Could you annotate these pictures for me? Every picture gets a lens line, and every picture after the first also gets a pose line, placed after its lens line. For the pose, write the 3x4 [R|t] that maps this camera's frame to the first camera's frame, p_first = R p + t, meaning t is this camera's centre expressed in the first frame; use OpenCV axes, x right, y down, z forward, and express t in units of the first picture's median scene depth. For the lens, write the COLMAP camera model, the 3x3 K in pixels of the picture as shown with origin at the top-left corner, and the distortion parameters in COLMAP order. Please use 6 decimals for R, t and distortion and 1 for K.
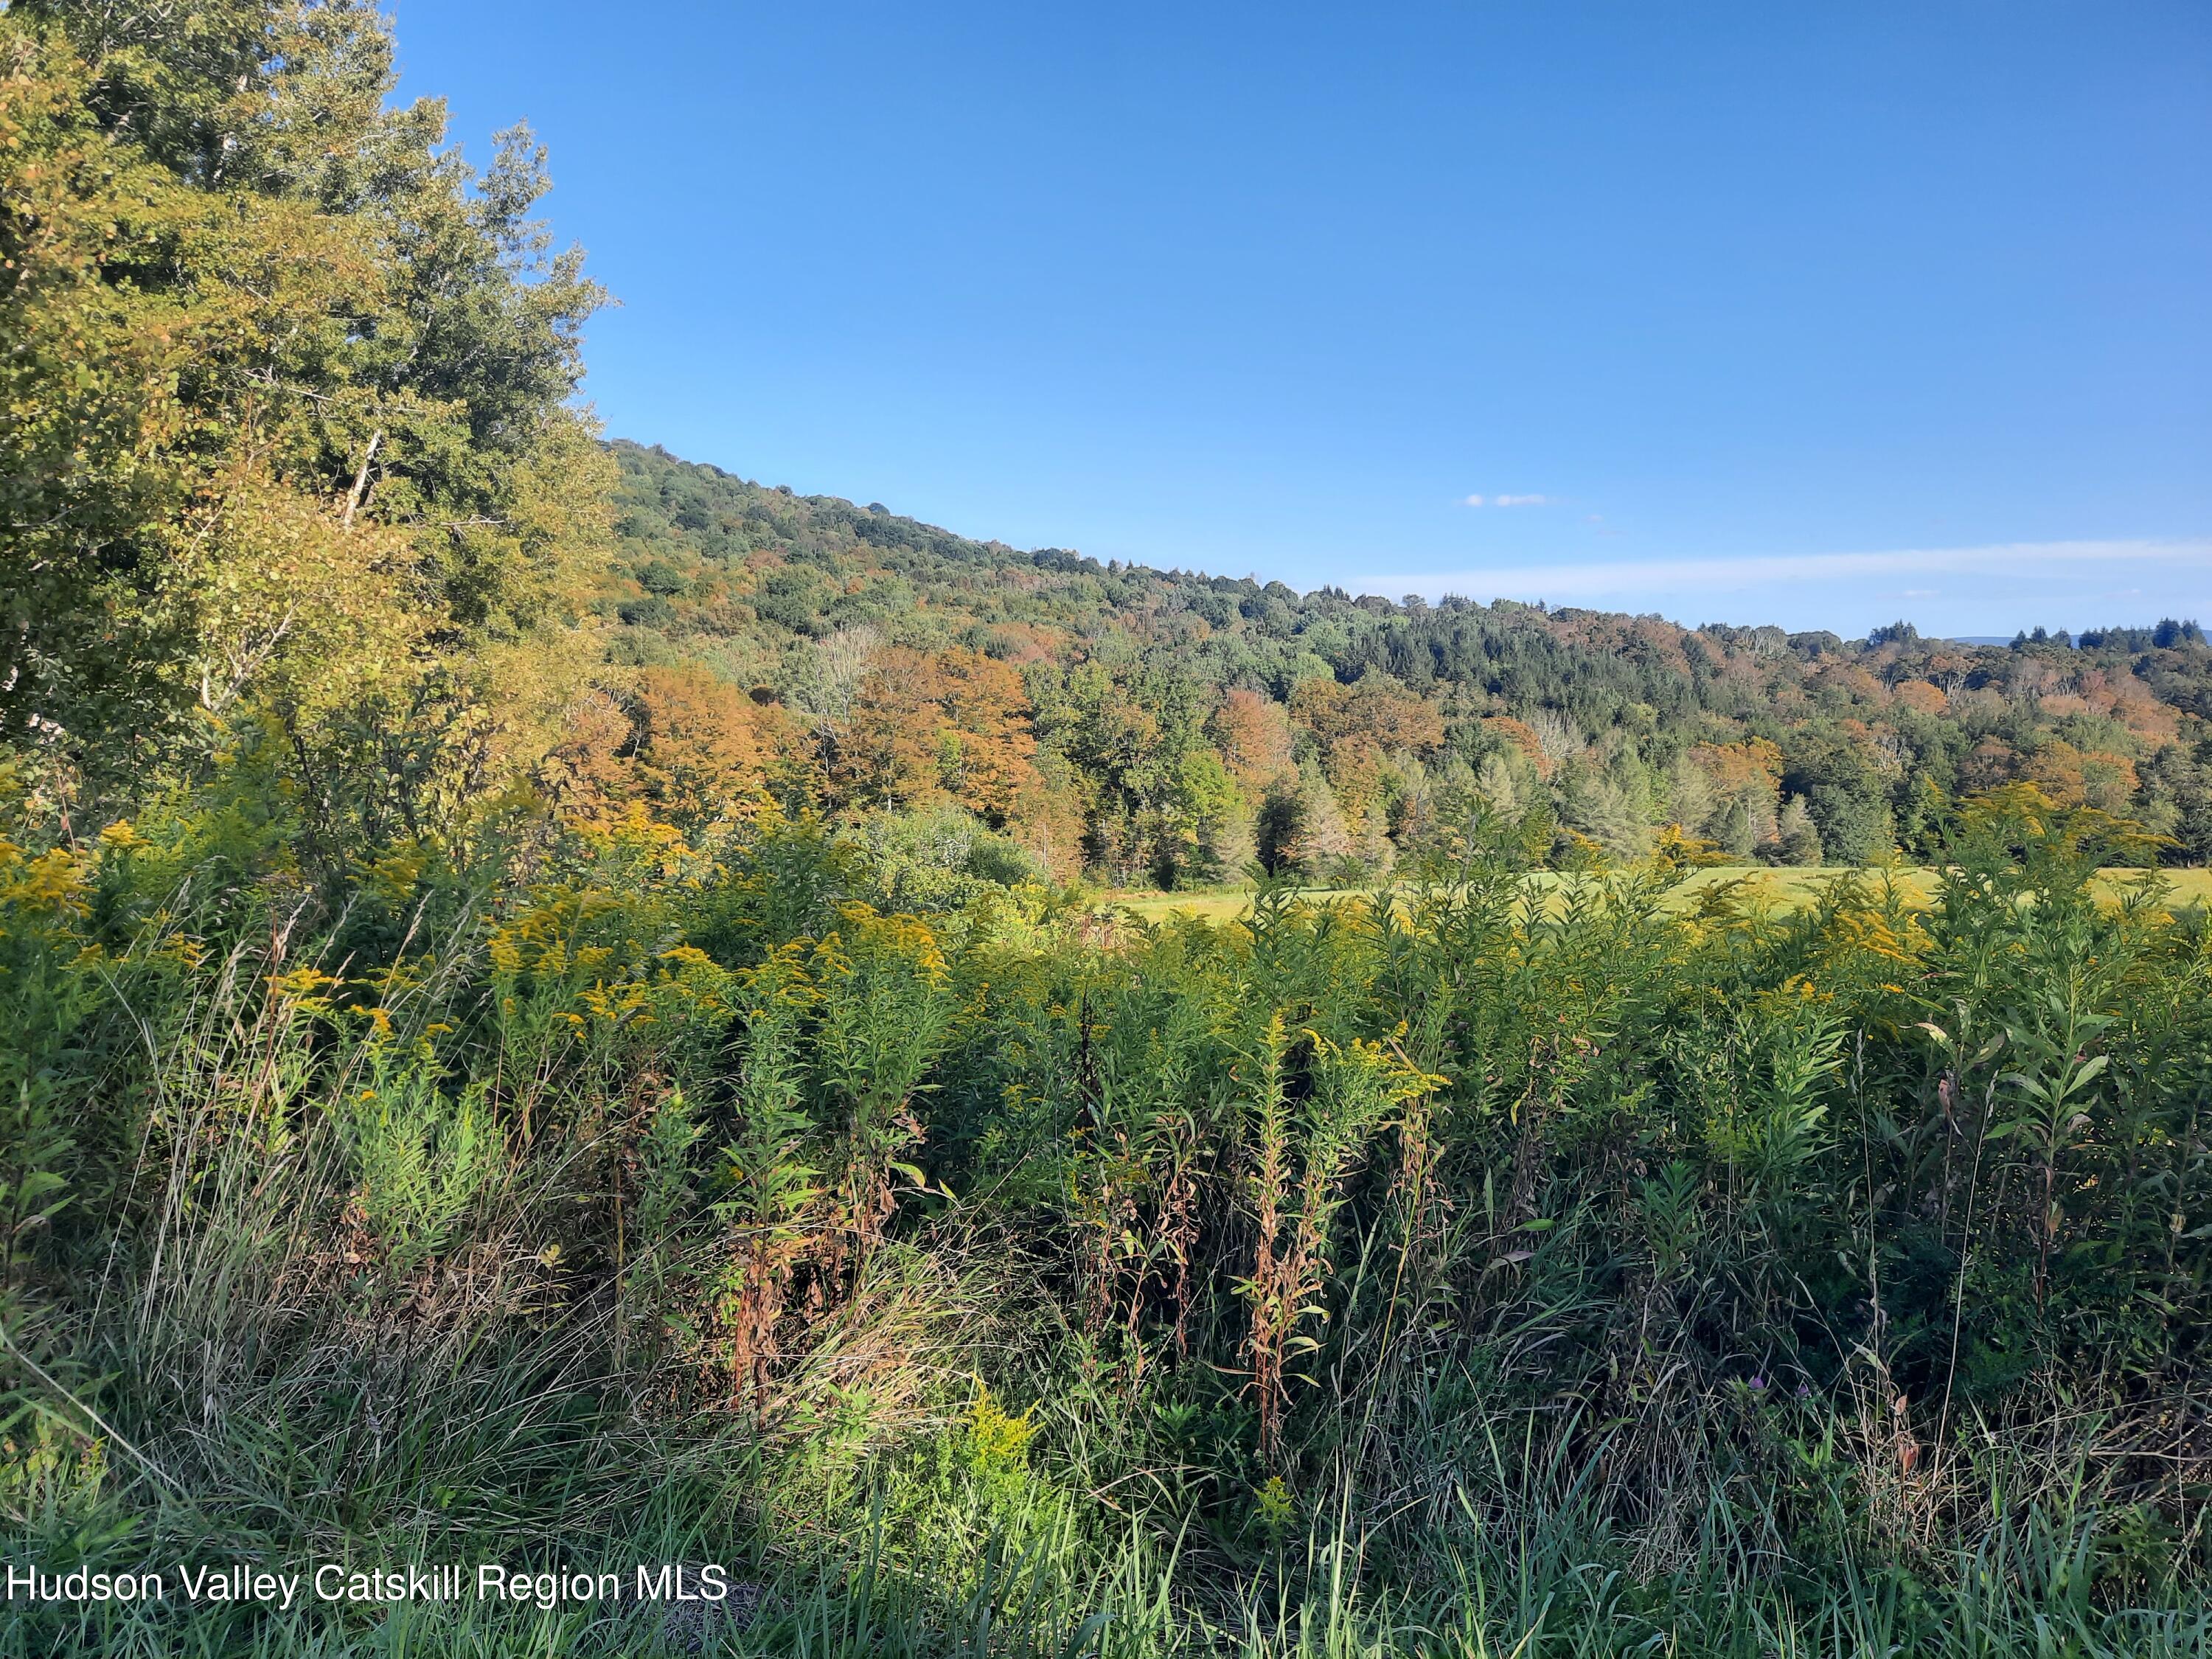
lens RADIAL K [[1593.8, 0, 1106.7], [0, 1593.8, 820.9], [0, 0, 1]] dist [0.039290, -0.027731]
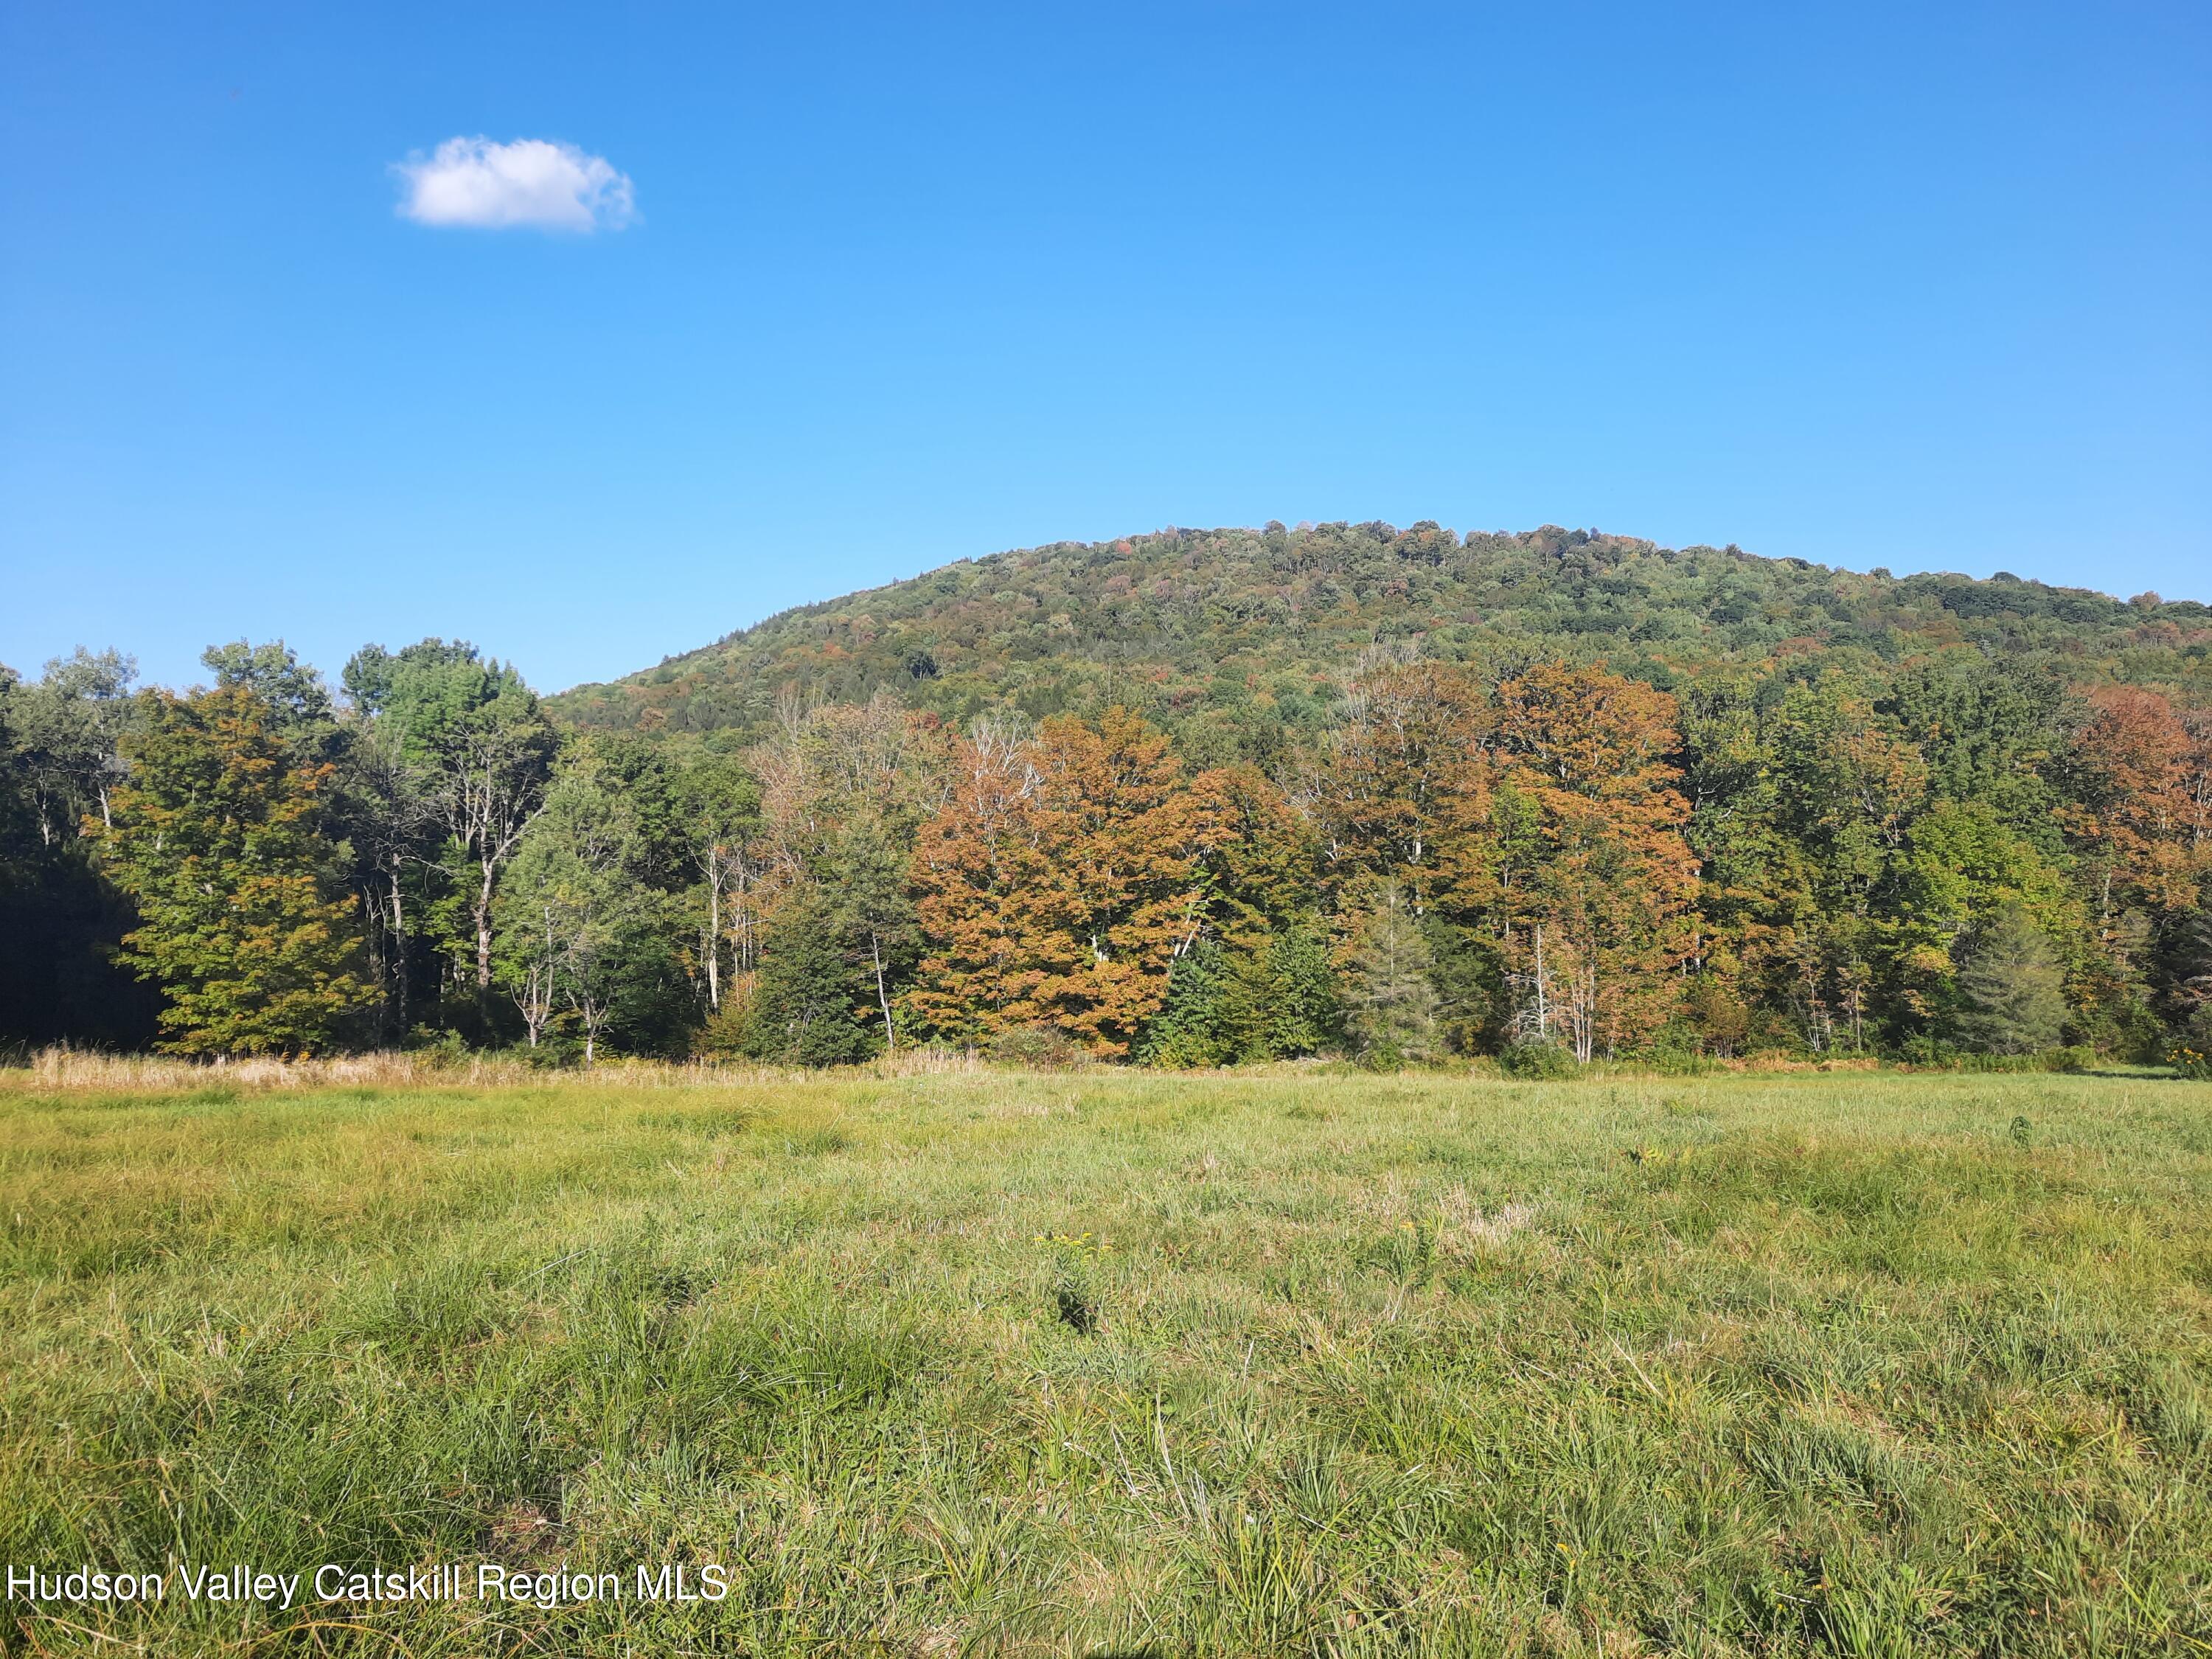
lens RADIAL K [[1593.8, 0, 1106.3], [0, 1593.8, 828.3], [0, 0, 1]] dist [0.039290, -0.027731]
pose [[0.750027, -0.033689, -0.660549, 0.192424], [-0.022877, 0.996783, -0.076814, 0.012929], [0.661011, 0.072723, 0.746843, 0.395572]]
